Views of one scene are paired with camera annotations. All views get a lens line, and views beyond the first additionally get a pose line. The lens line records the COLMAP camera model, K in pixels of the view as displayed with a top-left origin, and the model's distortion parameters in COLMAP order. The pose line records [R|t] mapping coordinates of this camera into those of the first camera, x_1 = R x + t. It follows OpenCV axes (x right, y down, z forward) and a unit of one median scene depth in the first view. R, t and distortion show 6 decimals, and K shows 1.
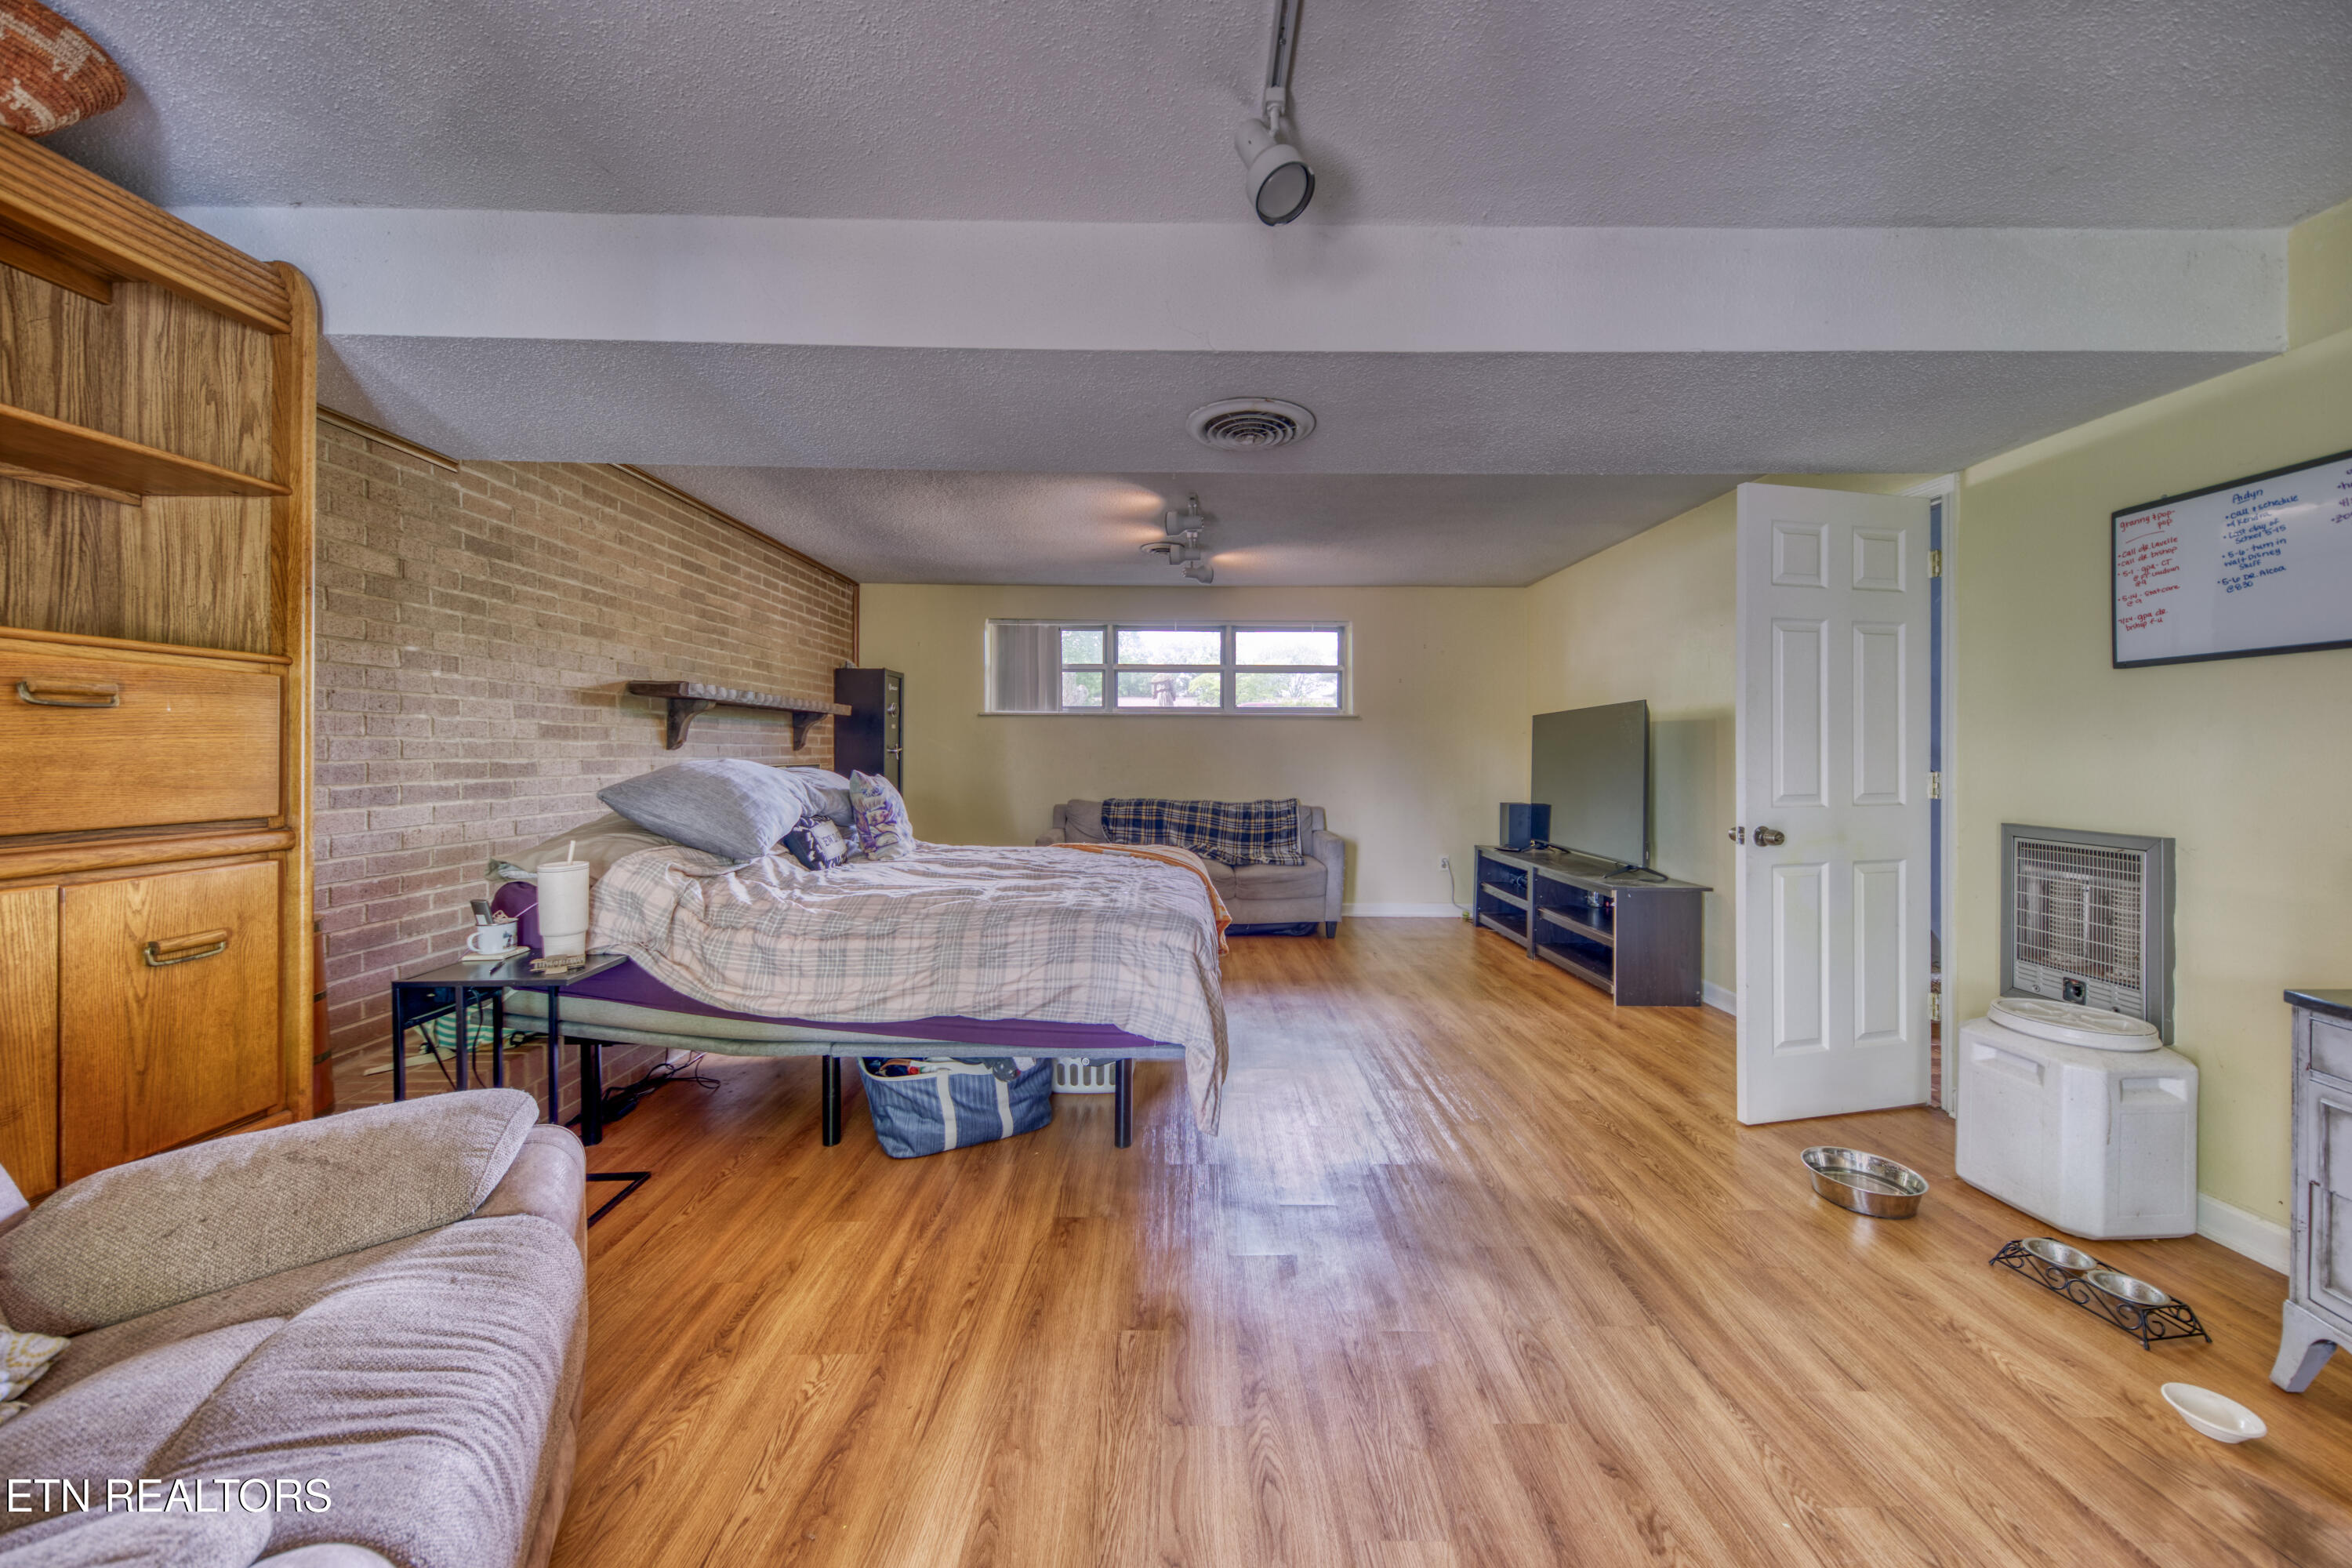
lens RADIAL K [[831.2, 0, 1177.9], [0, 831.2, 760.5], [0, 0, 1]] dist [0.011378, -0.002381]
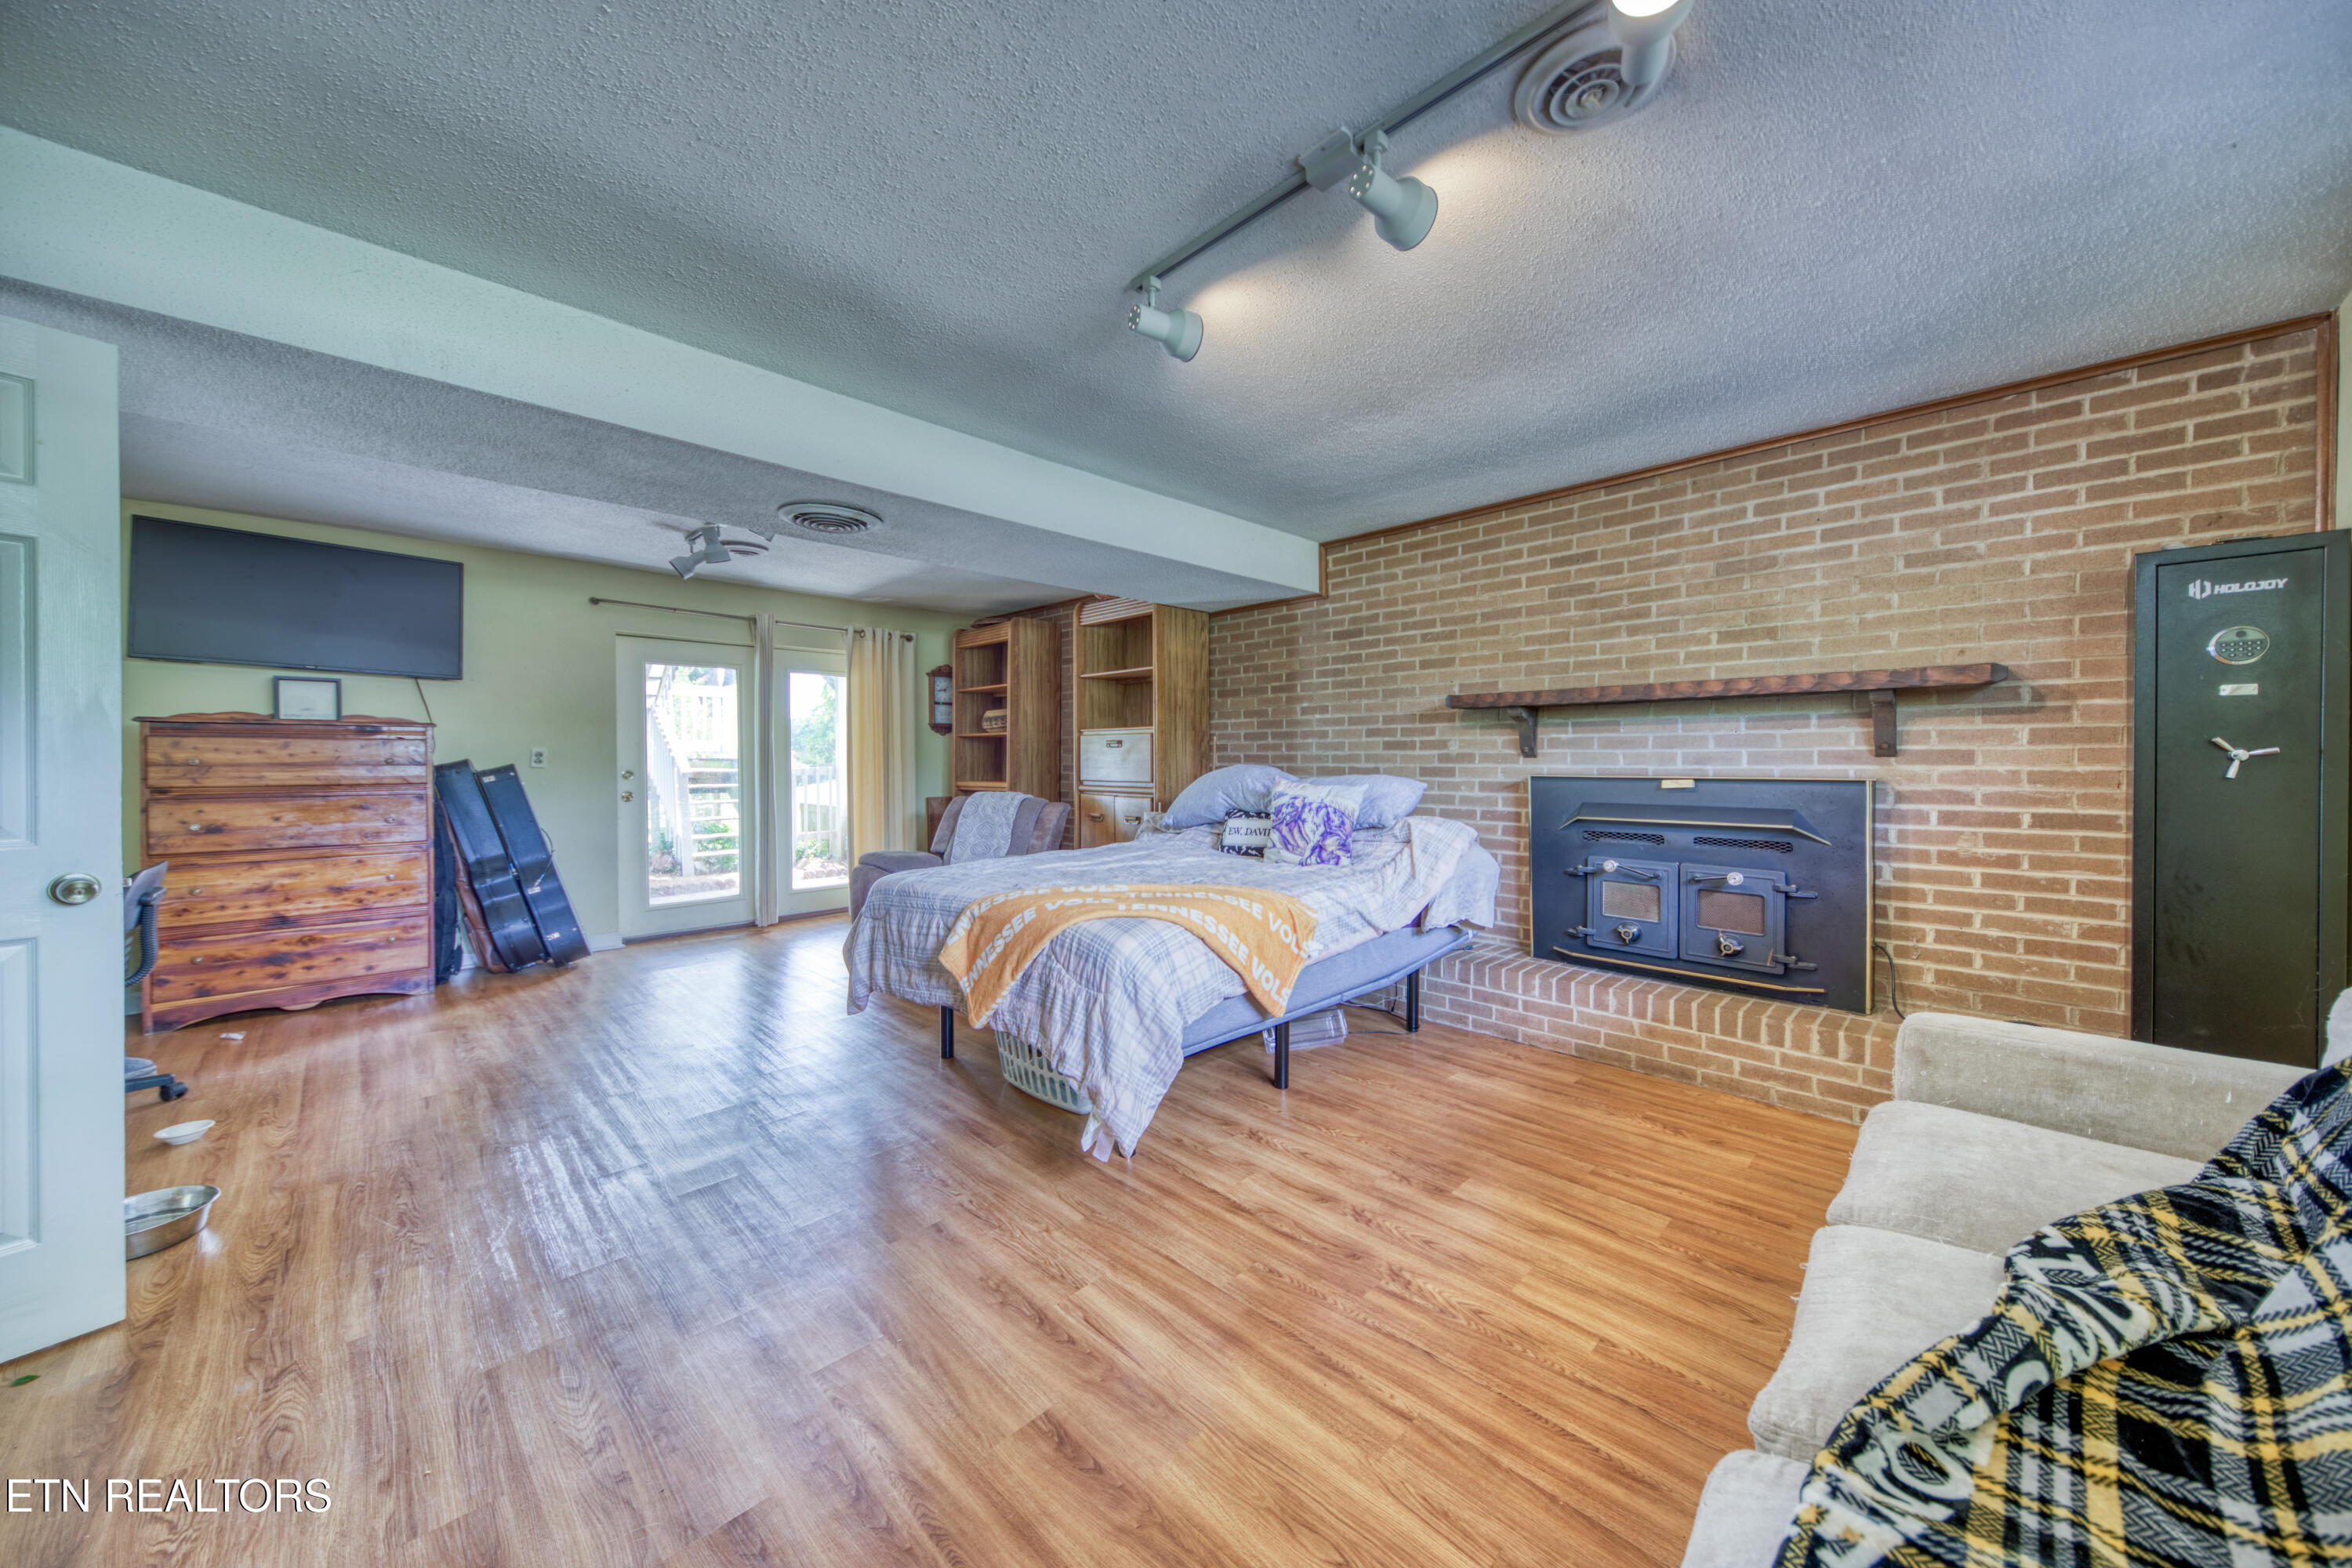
lens RADIAL K [[831.2, 0, 1189.4], [0, 831.2, 768.9], [0, 0, 1]] dist [0.011378, -0.002381]
pose [[-0.709983, -0.003776, -0.704209, 0.437674], [-0.014664, 0.999848, 0.009423, -0.003171], [0.704066, 0.017017, -0.709930, 1.618564]]
